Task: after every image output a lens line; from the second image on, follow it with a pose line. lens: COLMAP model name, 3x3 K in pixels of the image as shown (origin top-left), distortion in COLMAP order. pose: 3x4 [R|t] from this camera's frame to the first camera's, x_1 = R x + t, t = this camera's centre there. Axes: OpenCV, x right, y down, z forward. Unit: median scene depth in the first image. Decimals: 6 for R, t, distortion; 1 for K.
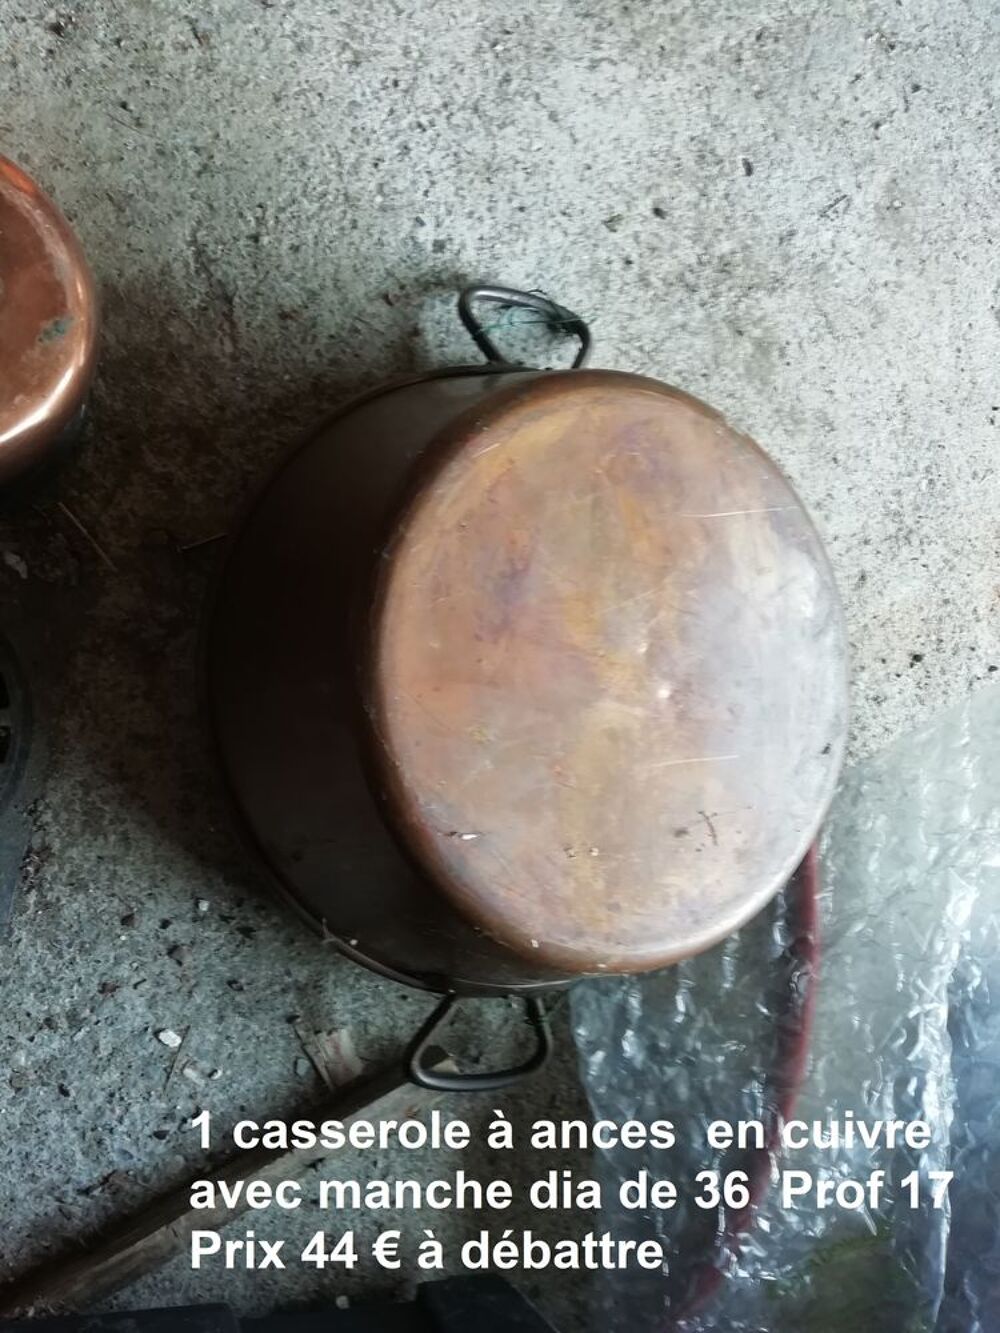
lens RADIAL K [[1009.0, 0, 501.4], [0, 1009.0, 668.1], [0, 0, 1]] dist [-0.012572, -0.006348]
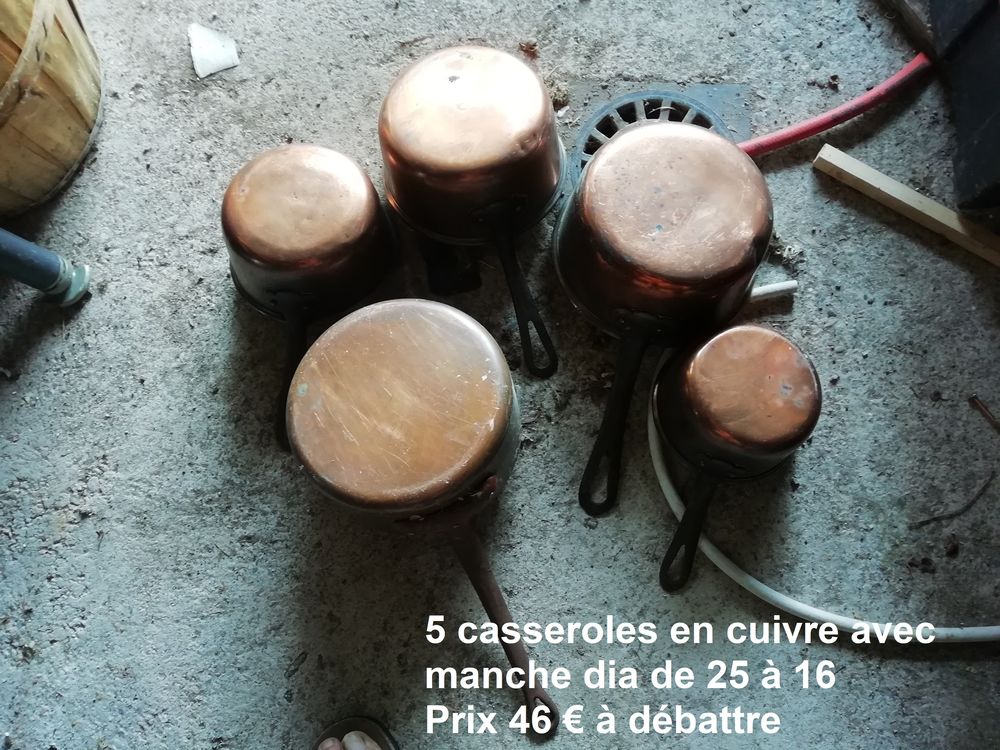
lens RADIAL K [[757.0, 0, 498.4], [0, 757.0, 375.4], [0, 0, 1]] dist [-0.012572, -0.006348]
pose [[-0.156168, -0.960860, -0.228823, -0.612535], [0.986893, -0.161329, 0.003902, -0.314851], [-0.040665, -0.225214, 0.973460, -0.567137]]
